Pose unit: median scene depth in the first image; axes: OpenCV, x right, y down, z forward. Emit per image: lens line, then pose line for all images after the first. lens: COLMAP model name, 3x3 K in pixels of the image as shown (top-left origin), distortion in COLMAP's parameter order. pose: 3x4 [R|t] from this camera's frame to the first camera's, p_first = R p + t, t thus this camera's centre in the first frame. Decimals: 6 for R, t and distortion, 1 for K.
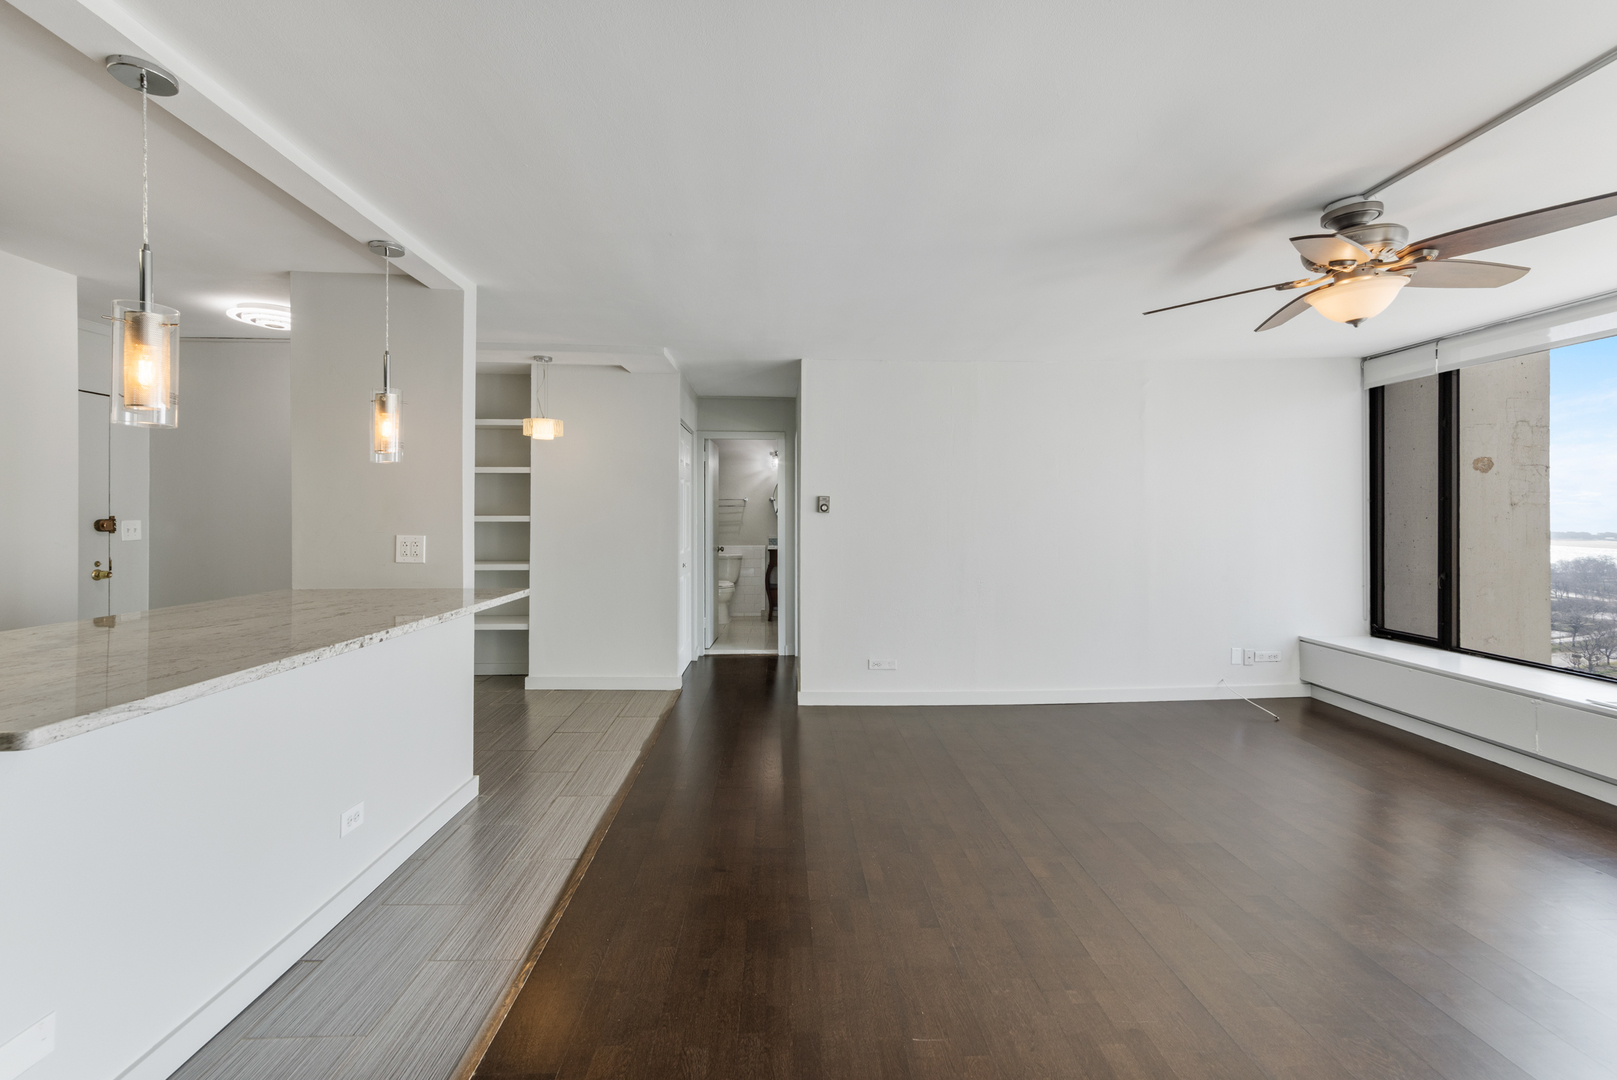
lens RADIAL K [[696.3, 0, 810.2], [0, 696.3, 517.0], [0, 0, 1]] dist [0.003370, -0.000032]
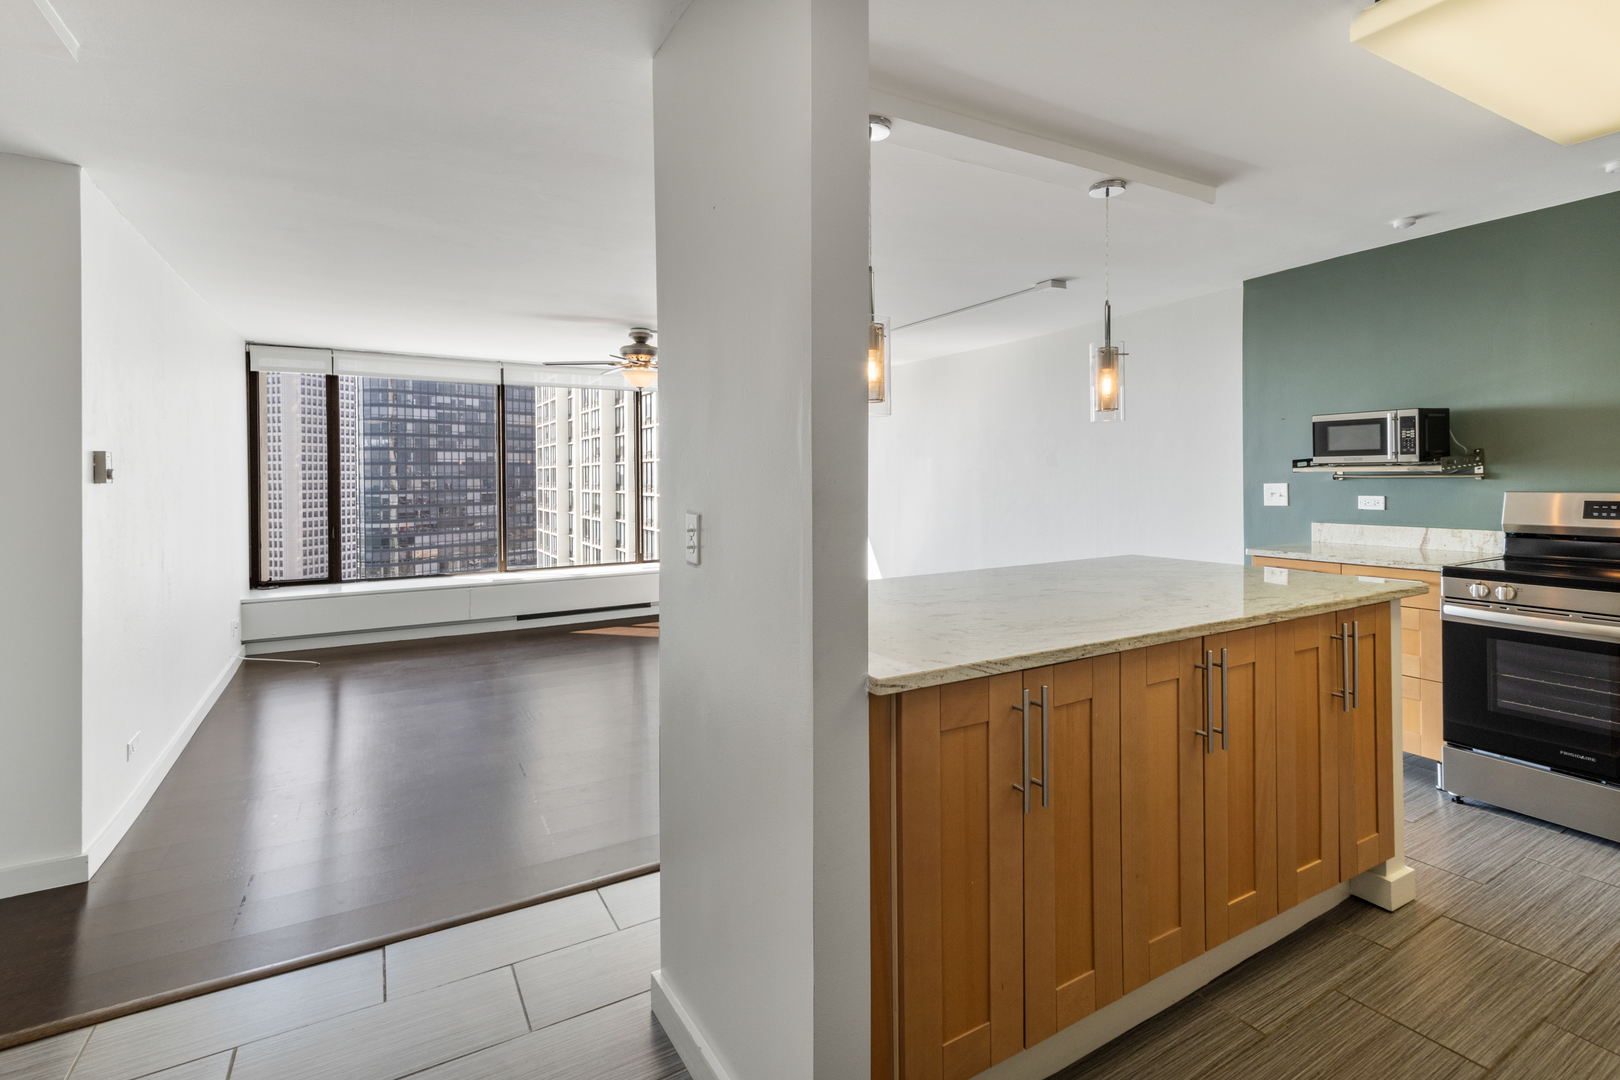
lens RADIAL K [[753.8, 0, 810.9], [0, 753.8, 485.7], [0, 0, 1]] dist [0.018221, -0.000088]
pose [[-0.466449, -0.007886, 0.884513, -1.036455], [0.009290, 0.999861, 0.013813, -0.010414], [-0.884499, 0.014660, -0.466311, 1.146958]]
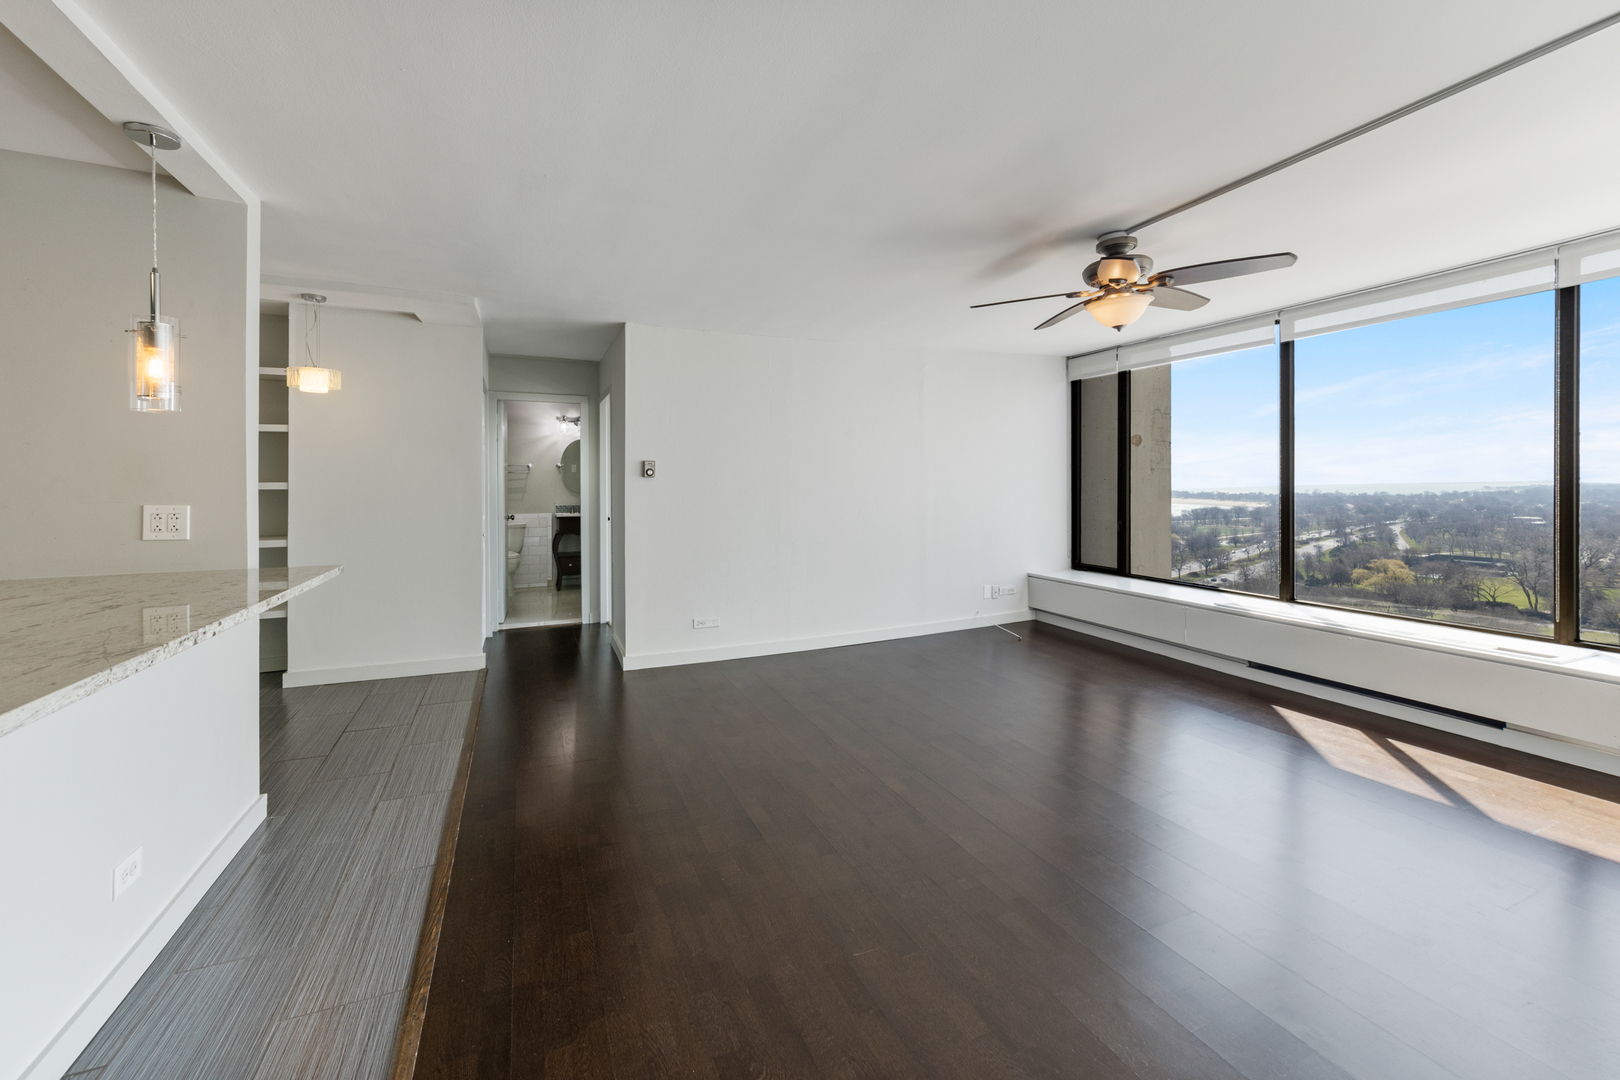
lens RADIAL K [[658.6, 0, 809.4], [0, 658.6, 488.9], [0, 0, 1]] dist [-0.000715, -0.000347]
pose [[0.931869, -0.010475, 0.362645, -0.154492], [0.008153, 0.999935, 0.007931, 0.007334], [-0.362704, -0.004434, 0.931894, 0.038949]]
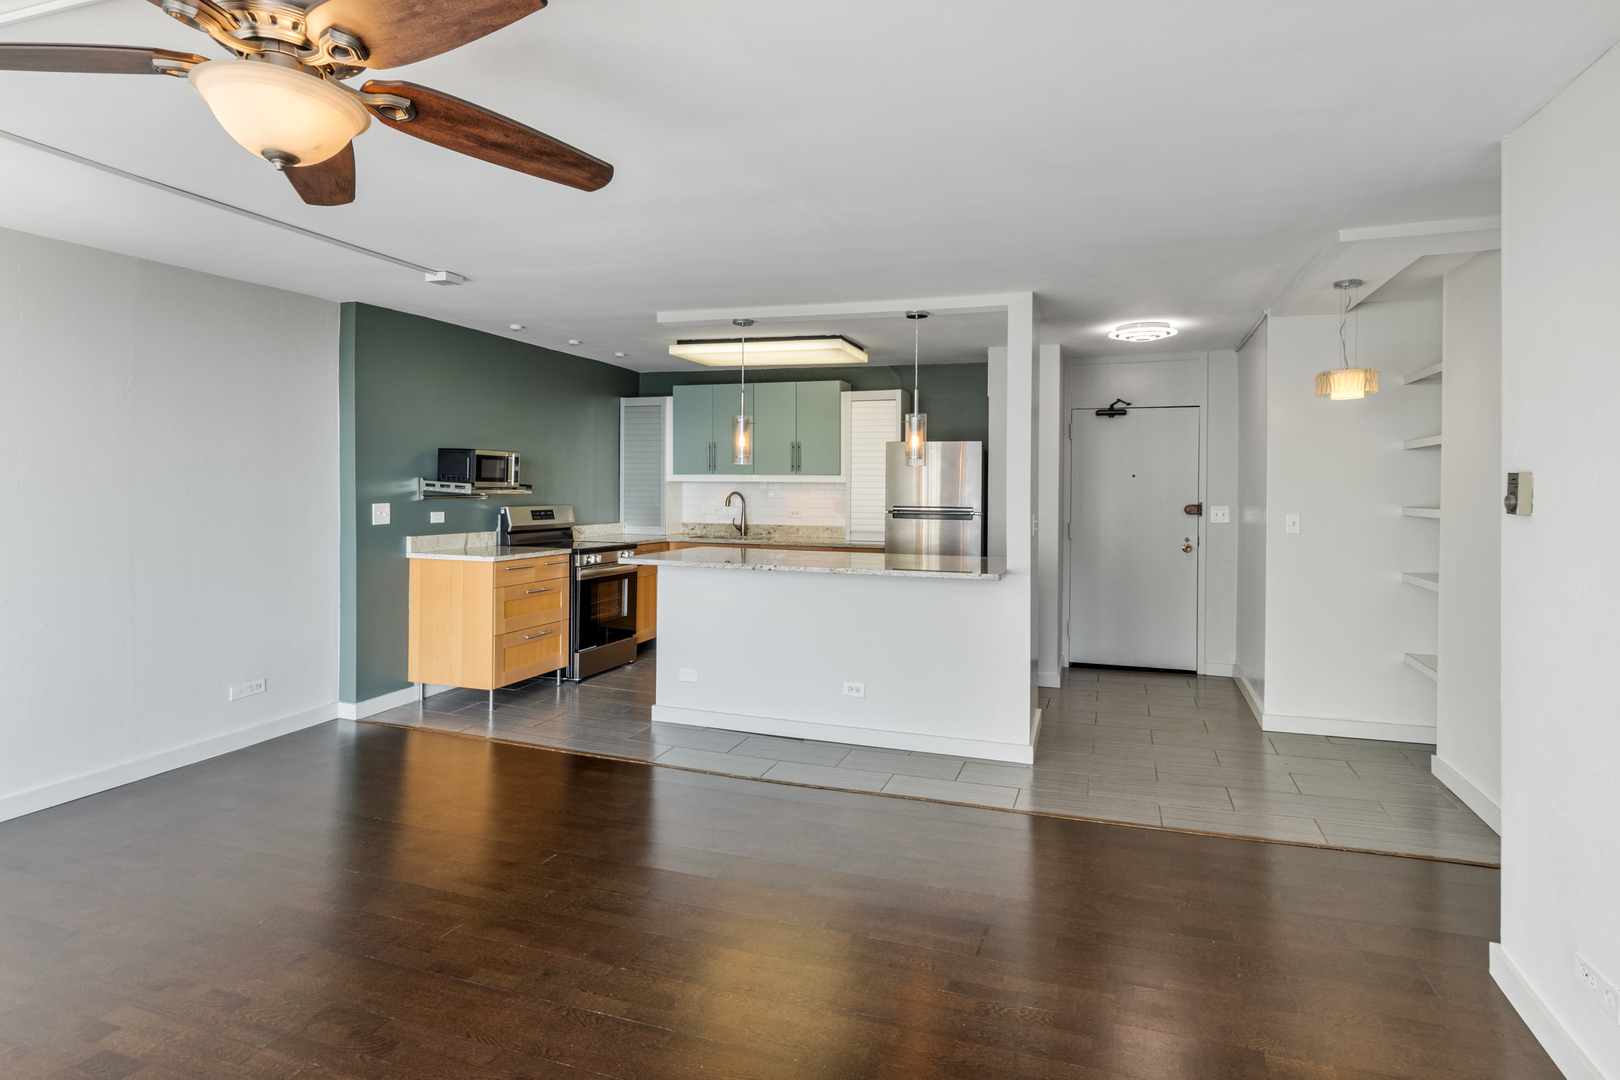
lens RADIAL K [[889.2, 0, 807.7], [0, 889.2, 485.7], [0, 0, 1]] dist [0.019296, -0.000834]
pose [[-0.375977, -0.007017, -0.926602, 0.921700], [-0.009982, 0.999944, -0.003522, -0.023301], [0.926575, 0.007925, -0.376026, 1.180010]]
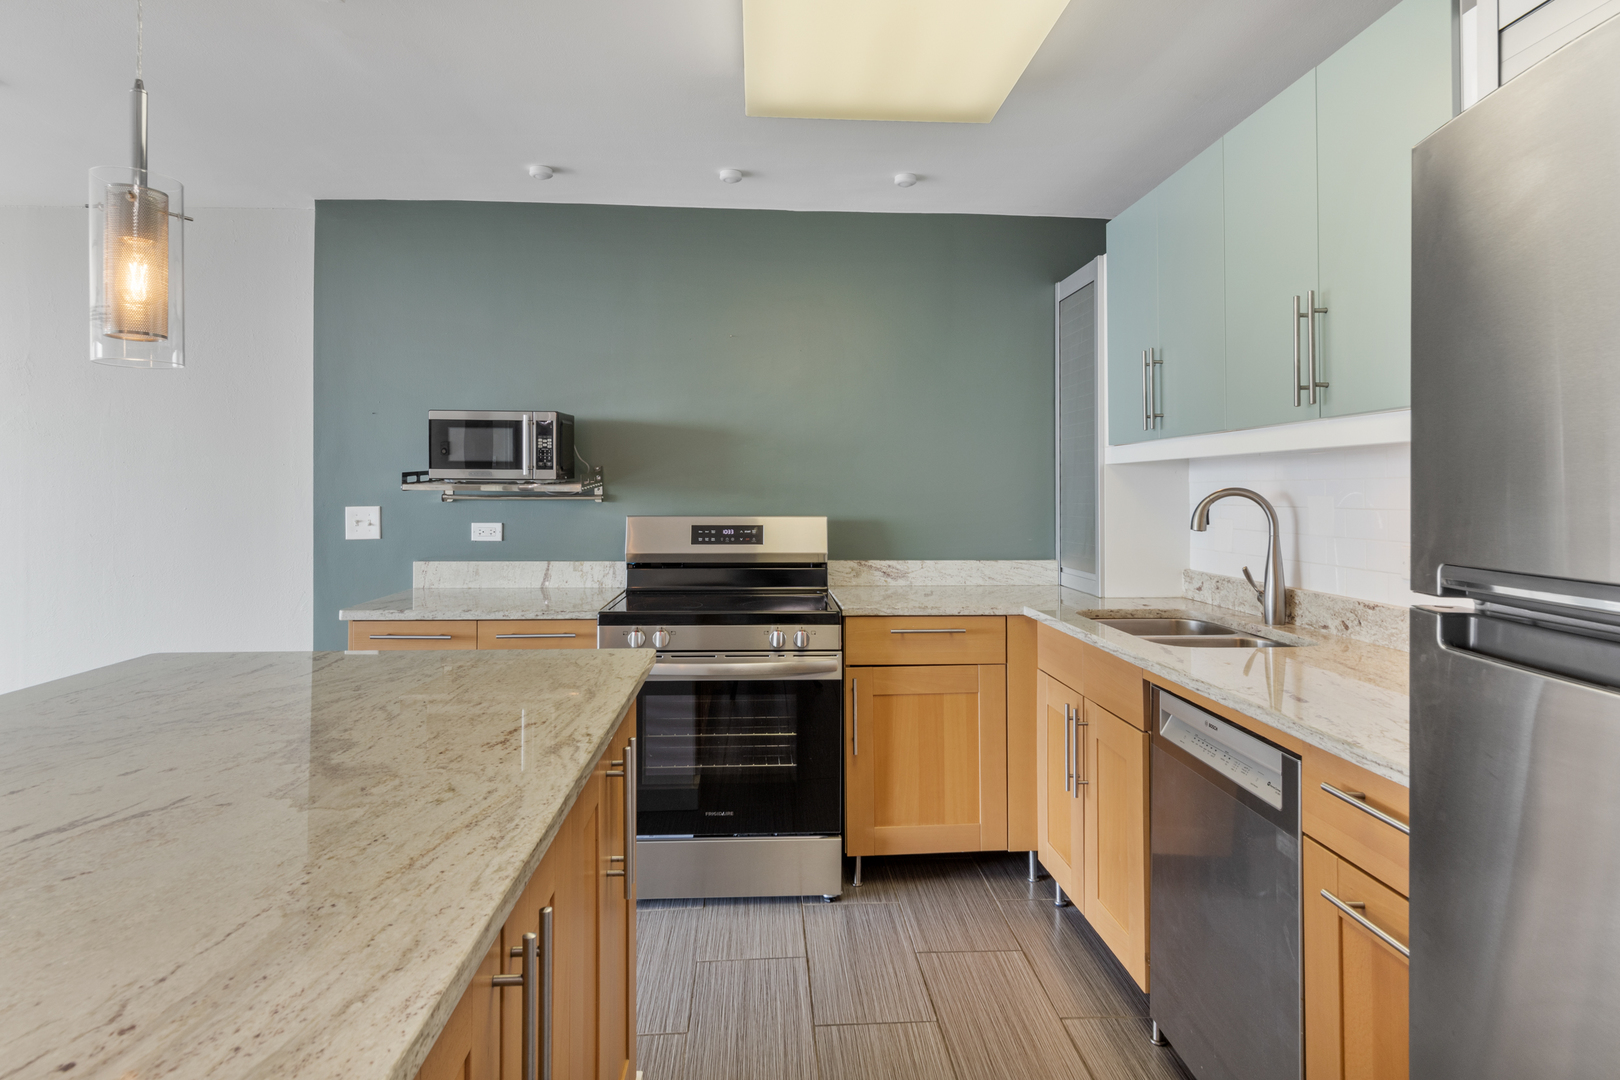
lens RADIAL K [[889.2, 0, 807.7], [0, 889.2, 485.7], [0, 0, 1]] dist [0.019296, -0.000834]
pose [[-0.999751, -0.004845, -0.021797, -0.762732], [-0.004696, 0.999965, -0.006876, -0.008969], [0.021829, -0.006772, -0.999739, 0.900602]]
